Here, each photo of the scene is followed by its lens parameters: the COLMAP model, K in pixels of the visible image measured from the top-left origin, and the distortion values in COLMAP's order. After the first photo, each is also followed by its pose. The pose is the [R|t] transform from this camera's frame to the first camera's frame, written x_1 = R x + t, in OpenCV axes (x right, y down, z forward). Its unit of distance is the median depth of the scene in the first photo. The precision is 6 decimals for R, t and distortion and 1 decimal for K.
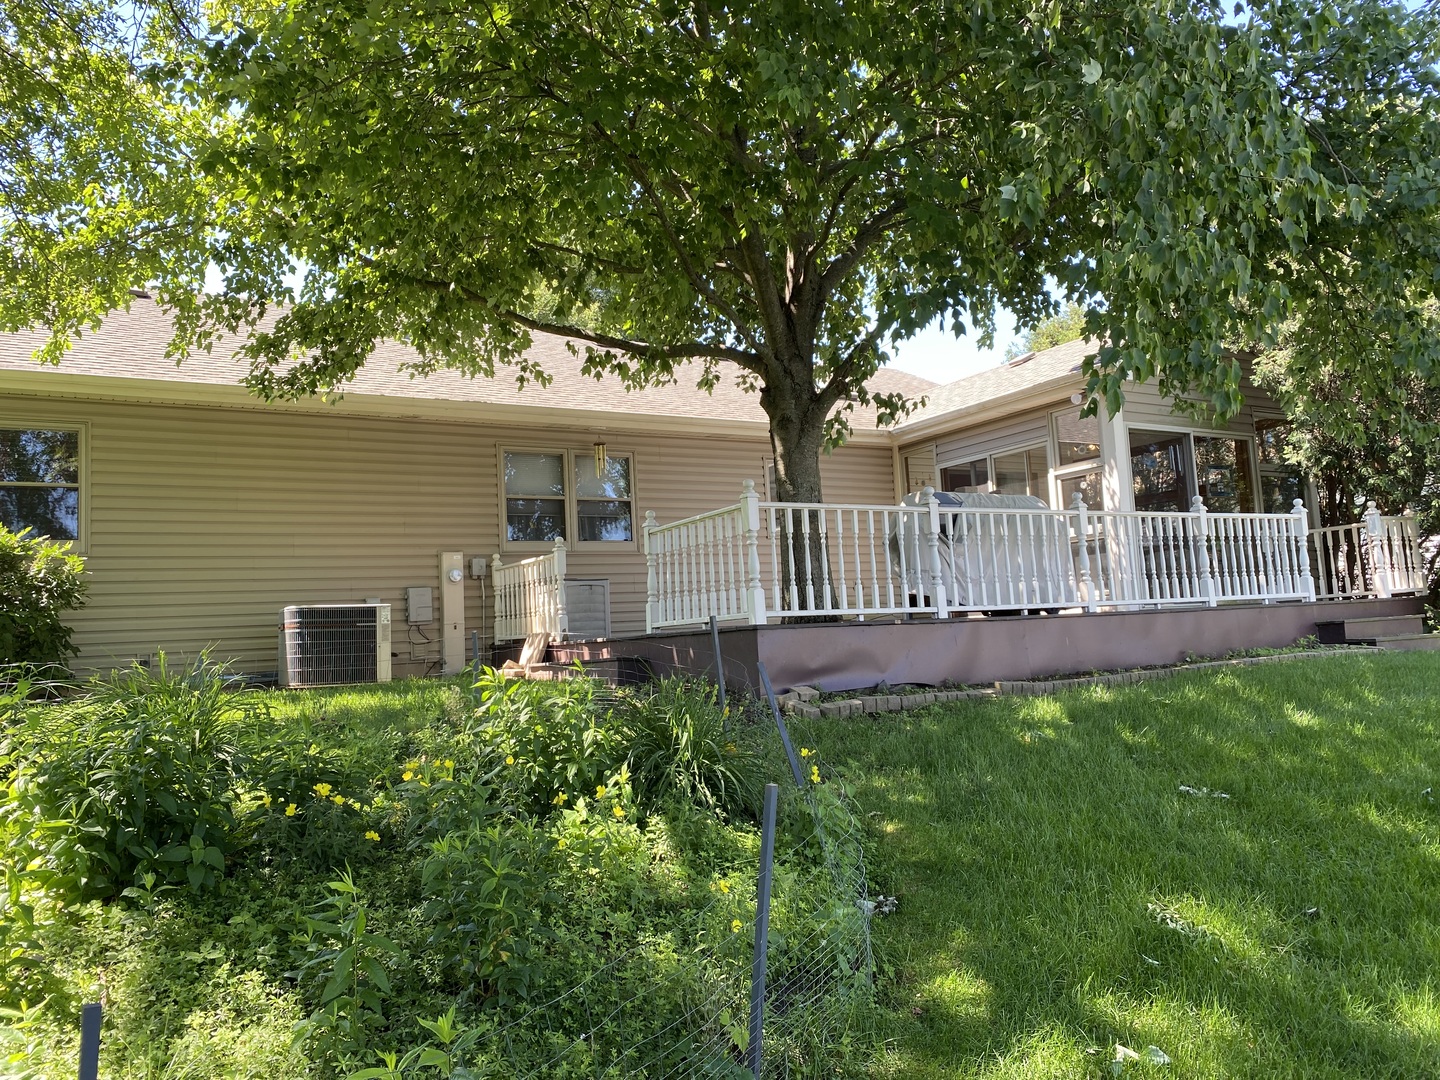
lens RADIAL K [[1090.6, 0, 720.0], [0, 1090.6, 540.0], [0, 0, 1]] dist [0.154781, -0.081450]
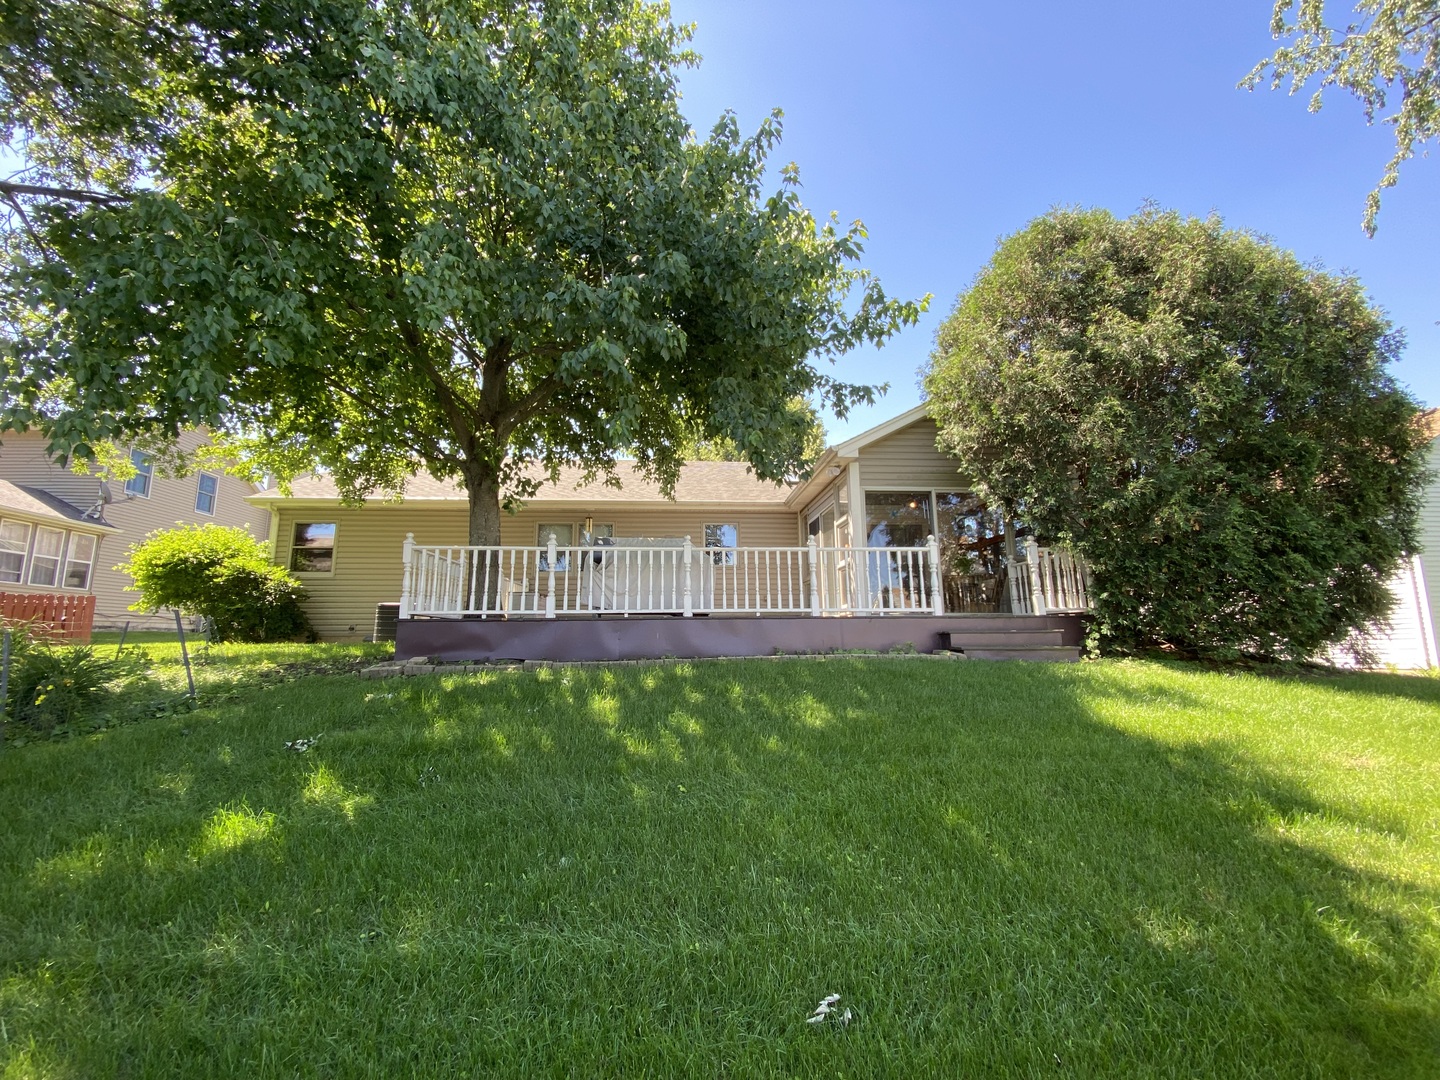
lens RADIAL K [[490.9, 0, 719.2], [0, 490.9, 562.2], [0, 0, 1]] dist [0.000059, 0.000000]
pose [[0.867971, -0.010452, -0.496505, 0.624232], [0.003423, 0.999881, -0.015065, 0.002766], [0.496604, 0.011377, 0.867903, 0.420678]]
